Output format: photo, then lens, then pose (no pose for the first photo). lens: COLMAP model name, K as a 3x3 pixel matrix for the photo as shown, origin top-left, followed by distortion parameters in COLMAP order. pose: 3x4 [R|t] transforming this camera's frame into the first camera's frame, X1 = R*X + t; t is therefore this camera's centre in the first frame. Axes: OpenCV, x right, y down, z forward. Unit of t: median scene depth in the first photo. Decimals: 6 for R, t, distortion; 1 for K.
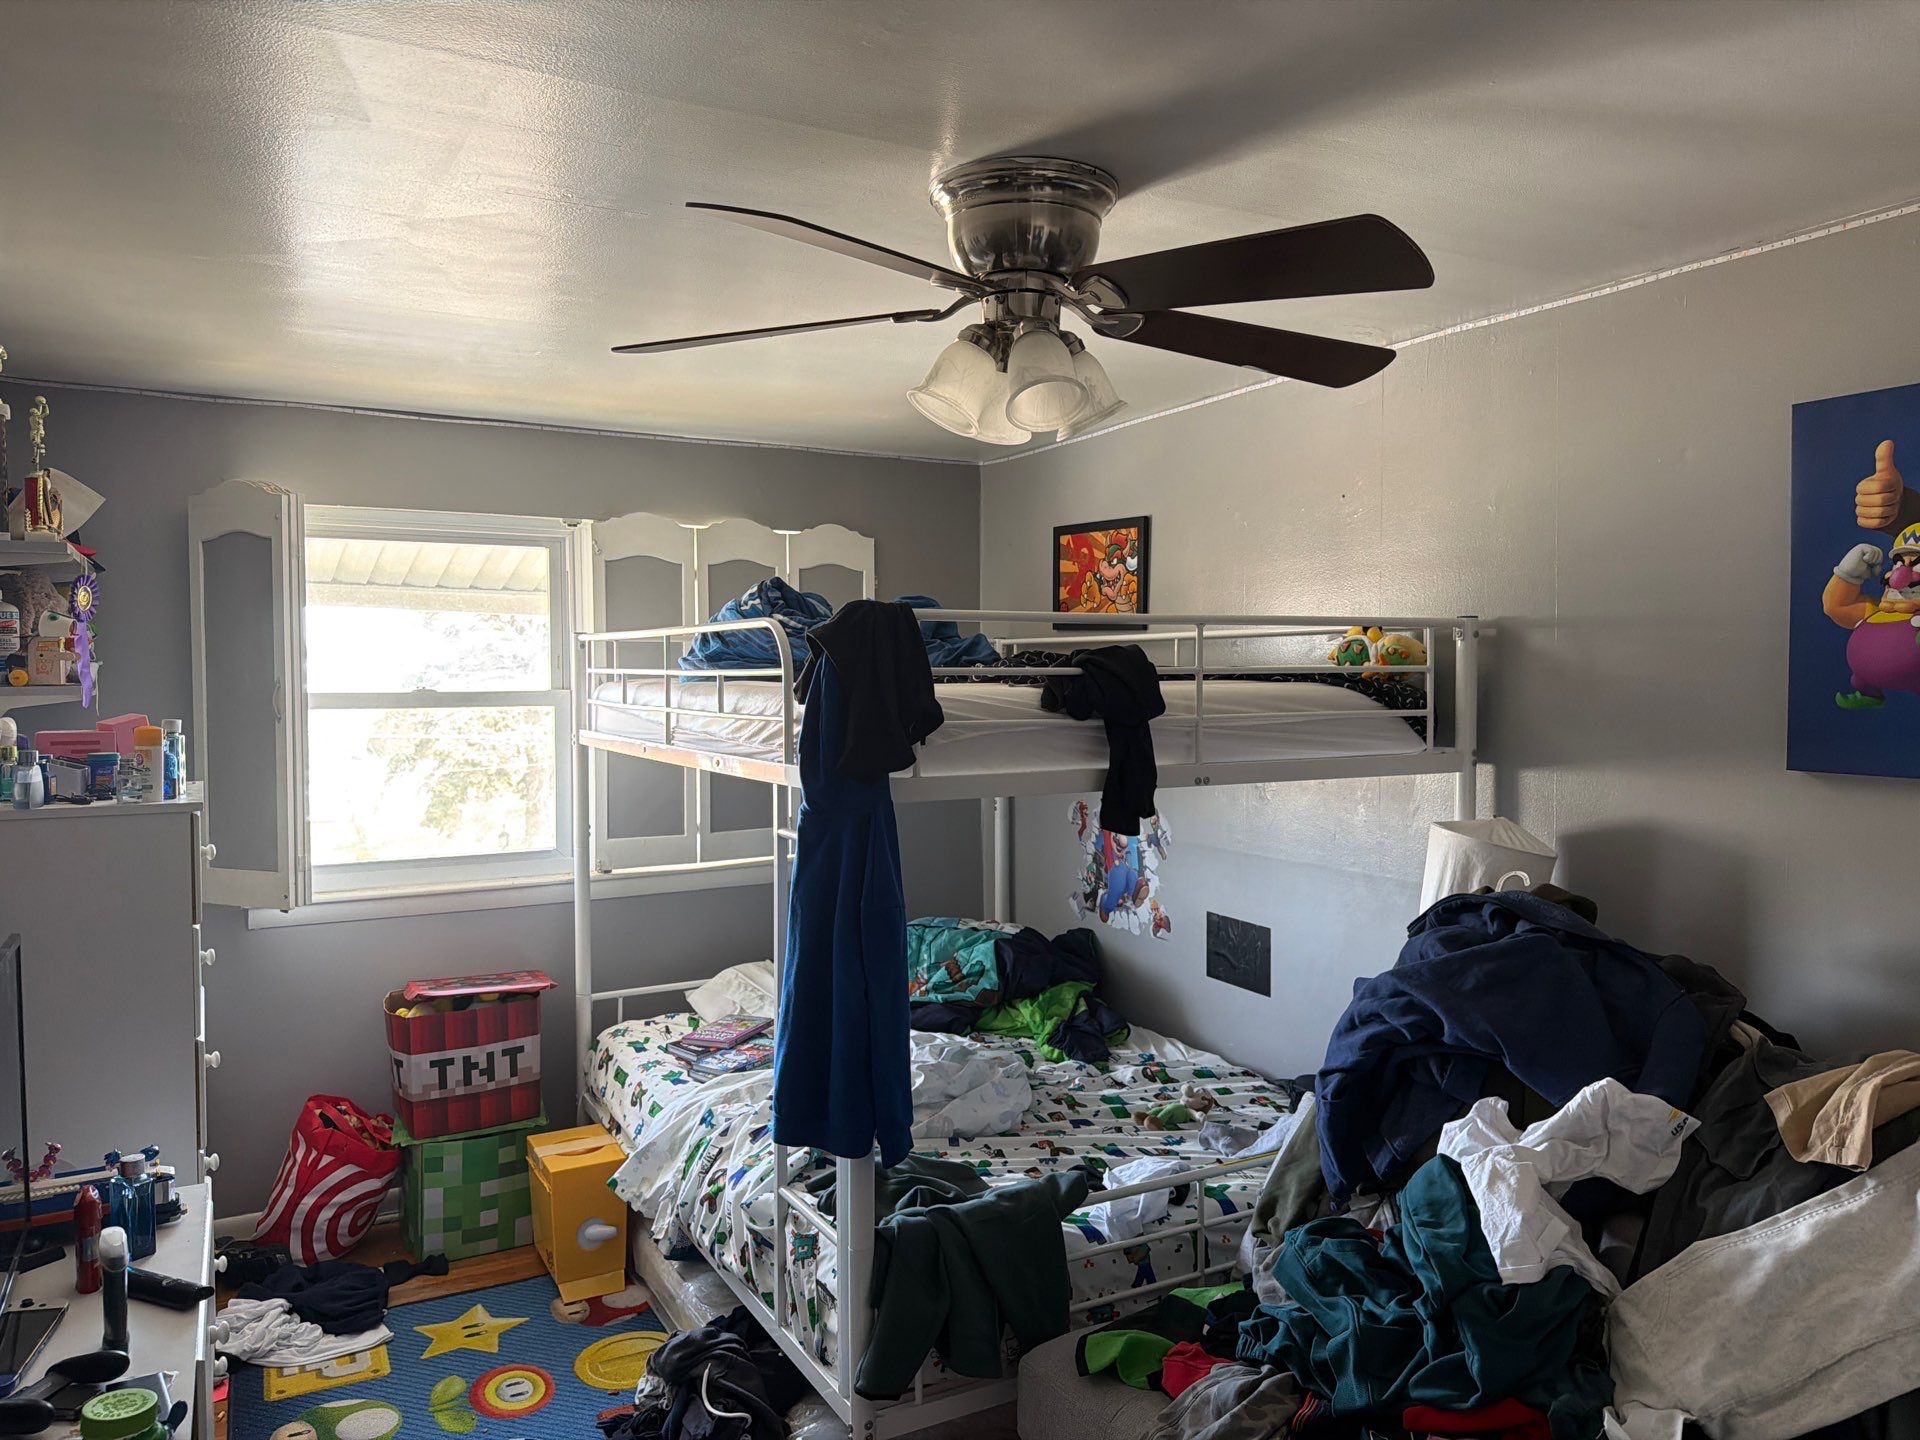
lens RADIAL K [[1373.2, 0, 965.3], [0, 1373.2, 721.6], [0, 0, 1]] dist [0.038054, -0.024115]
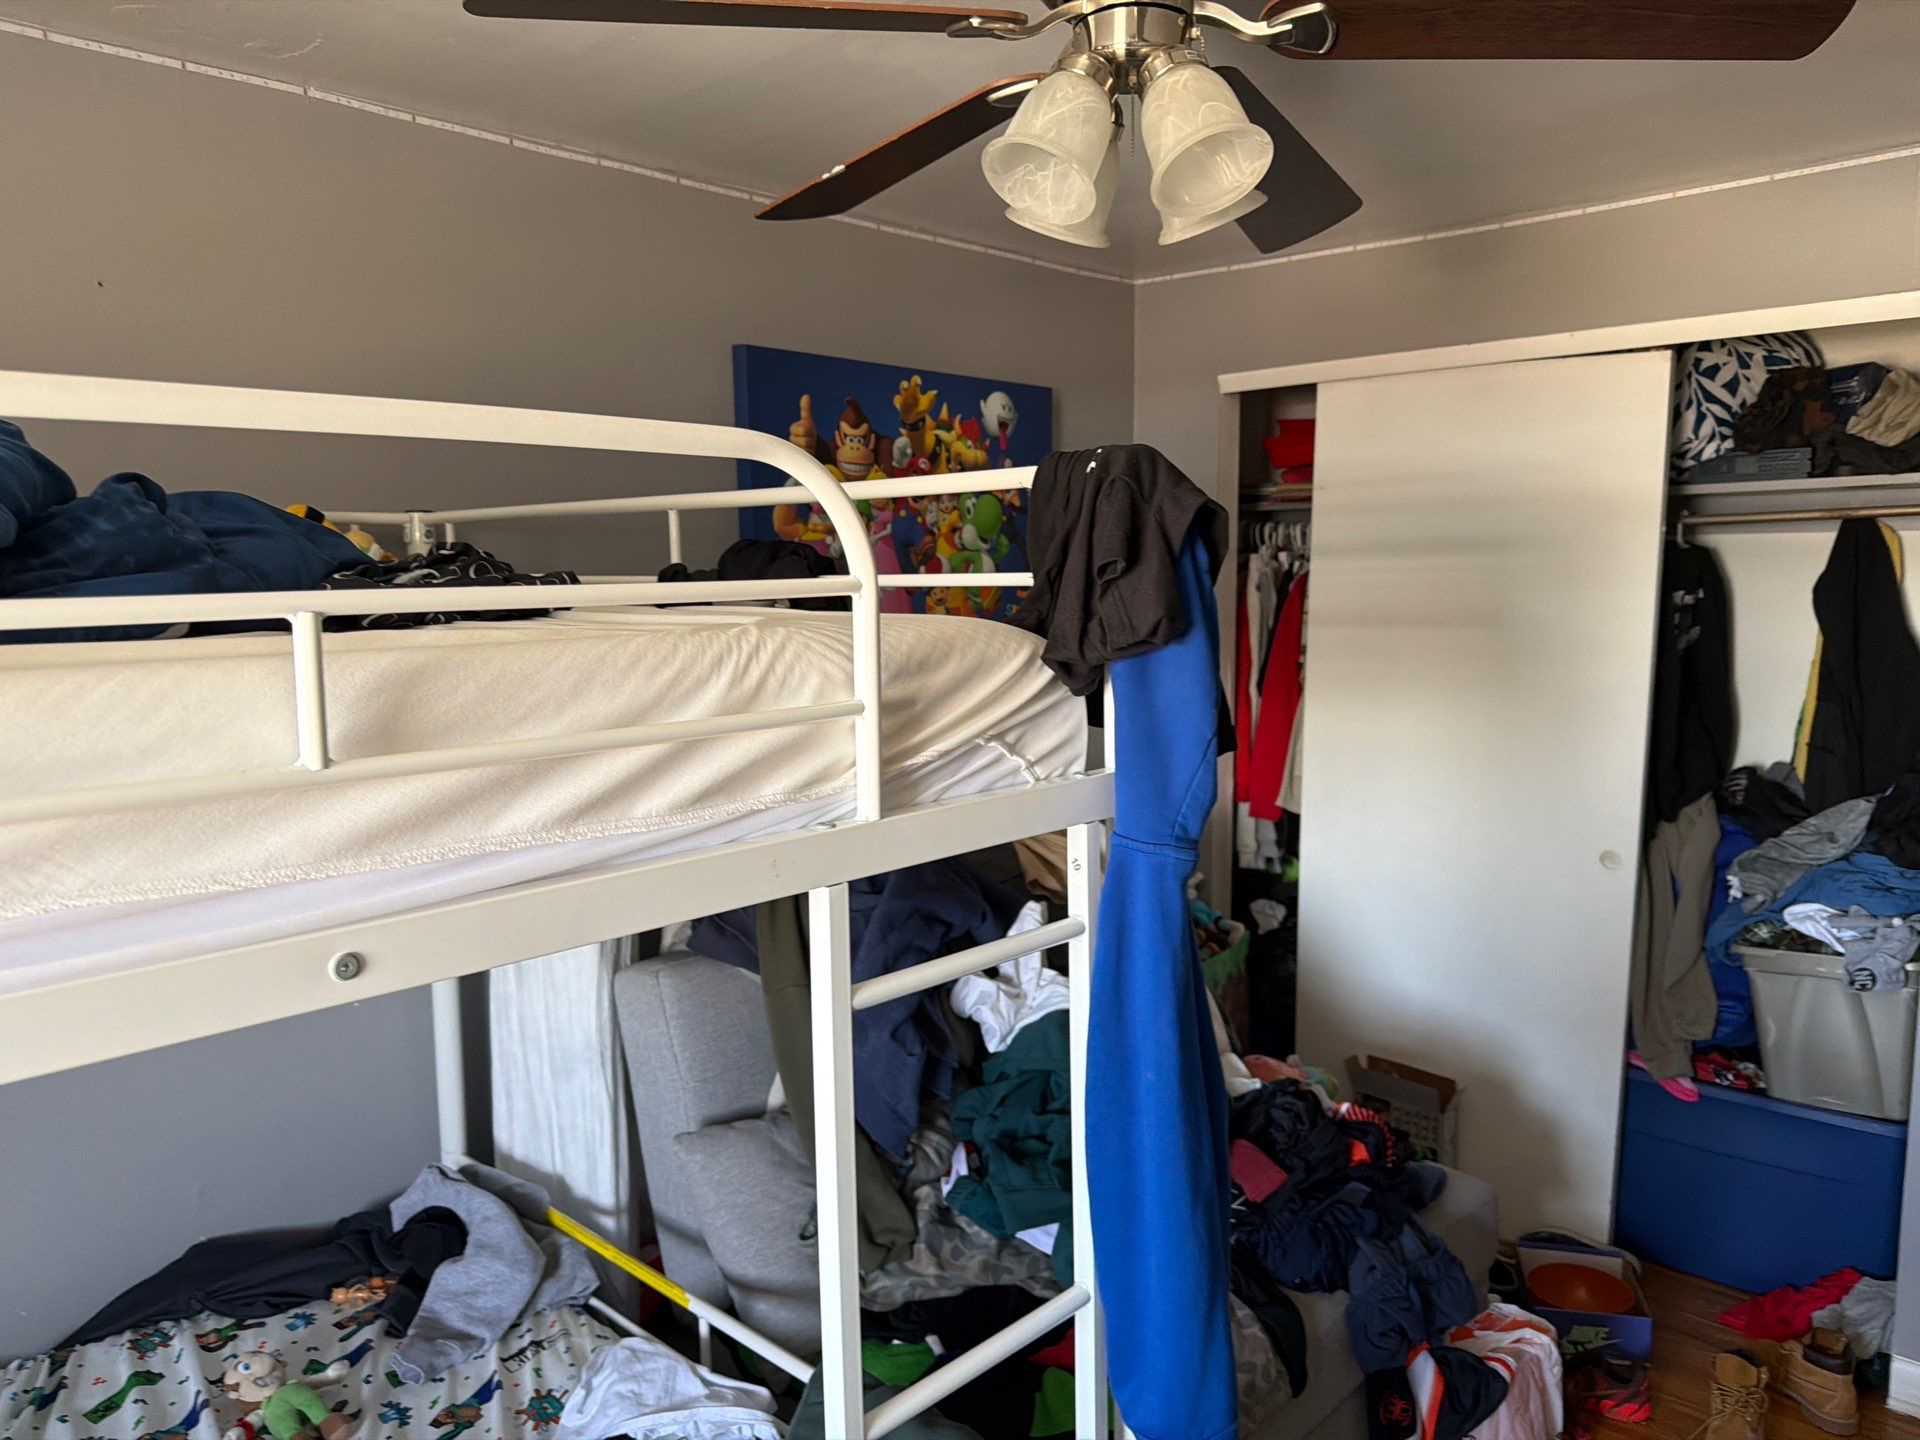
lens RADIAL K [[1383.2, 0, 958.1], [0, 1383.2, 723.5], [0, 0, 1]] dist [0.042157, -0.037260]
pose [[-0.311298, -0.096028, 0.945448, -0.488895], [0.049082, 0.991929, 0.116909, -0.037440], [-0.949044, 0.082798, -0.304072, 1.036883]]
